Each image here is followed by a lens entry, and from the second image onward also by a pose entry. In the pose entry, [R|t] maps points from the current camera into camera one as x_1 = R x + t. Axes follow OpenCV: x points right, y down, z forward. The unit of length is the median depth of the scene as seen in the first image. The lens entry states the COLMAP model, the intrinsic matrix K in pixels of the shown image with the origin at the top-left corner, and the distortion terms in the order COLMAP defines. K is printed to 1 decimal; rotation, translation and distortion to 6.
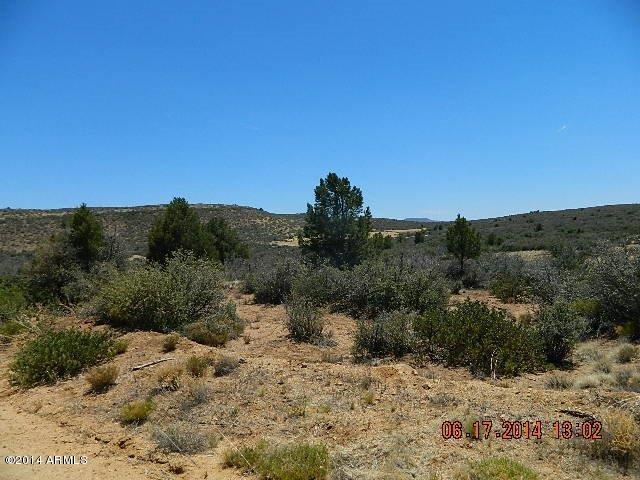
lens RADIAL K [[475.9, 0, 320.0], [0, 475.9, 240.0], [0, 0, 1]] dist [0.010424, -0.001773]
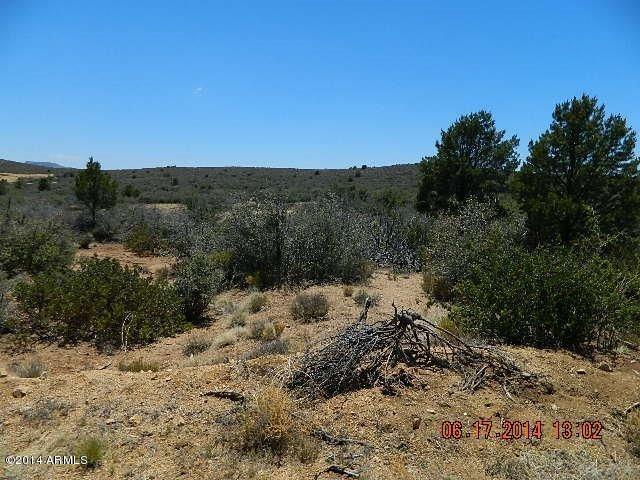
lens RADIAL K [[475.9, 0, 320.0], [0, 475.9, 240.0], [0, 0, 1]] dist [0.010424, -0.001773]
pose [[0.746984, -0.015165, 0.664669, 0.036341], [-0.051099, 0.995473, 0.080140, 0.008116], [-0.662875, -0.093827, 0.742827, 0.092856]]
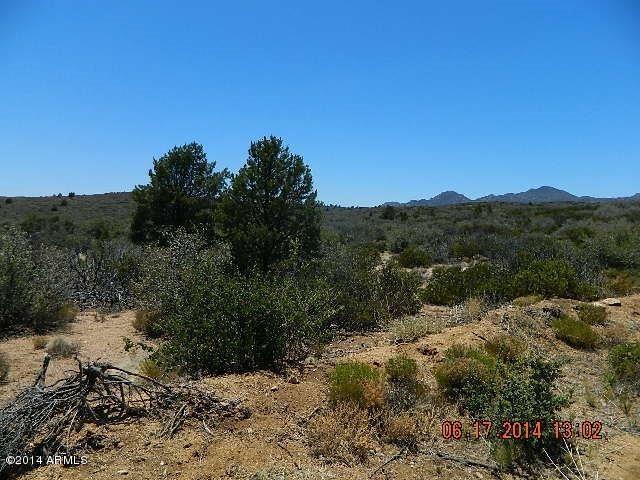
lens RADIAL K [[475.9, 0, 320.0], [0, 475.9, 240.0], [0, 0, 1]] dist [0.010424, -0.001773]
pose [[0.272918, 0.001111, 0.962037, 0.051814], [-0.012101, 0.999924, 0.002278, 0.003975], [-0.961961, -0.012263, 0.272911, 0.083005]]
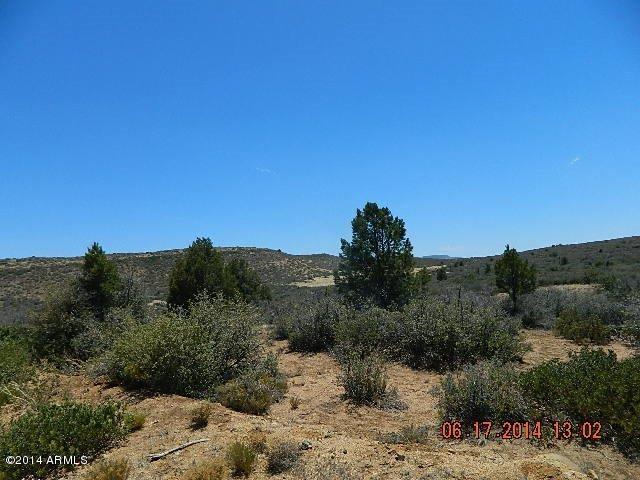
lens RADIAL K [[475.9, 0, 320.0], [0, 475.9, 240.0], [0, 0, 1]] dist [0.010424, -0.001773]
pose [[0.998882, -0.029692, -0.036781, -0.050180], [0.026487, 0.996049, -0.084769, 0.005327], [0.039153, 0.083700, 0.995722, 0.130421]]
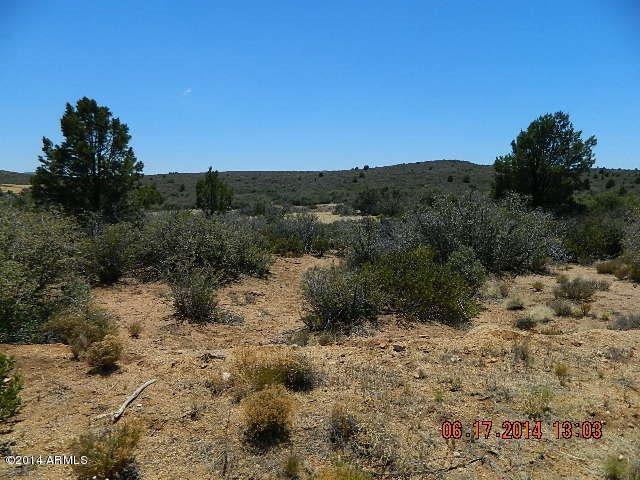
lens RADIAL K [[478.1, 0, 320.0], [0, 478.1, 240.0], [0, 0, 1]] dist [-0.007311, -0.003773]
pose [[0.748369, -0.033199, 0.662452, -0.266246], [-0.023022, 0.996845, 0.075965, 0.020600], [-0.662883, -0.072101, 0.745243, 0.242302]]
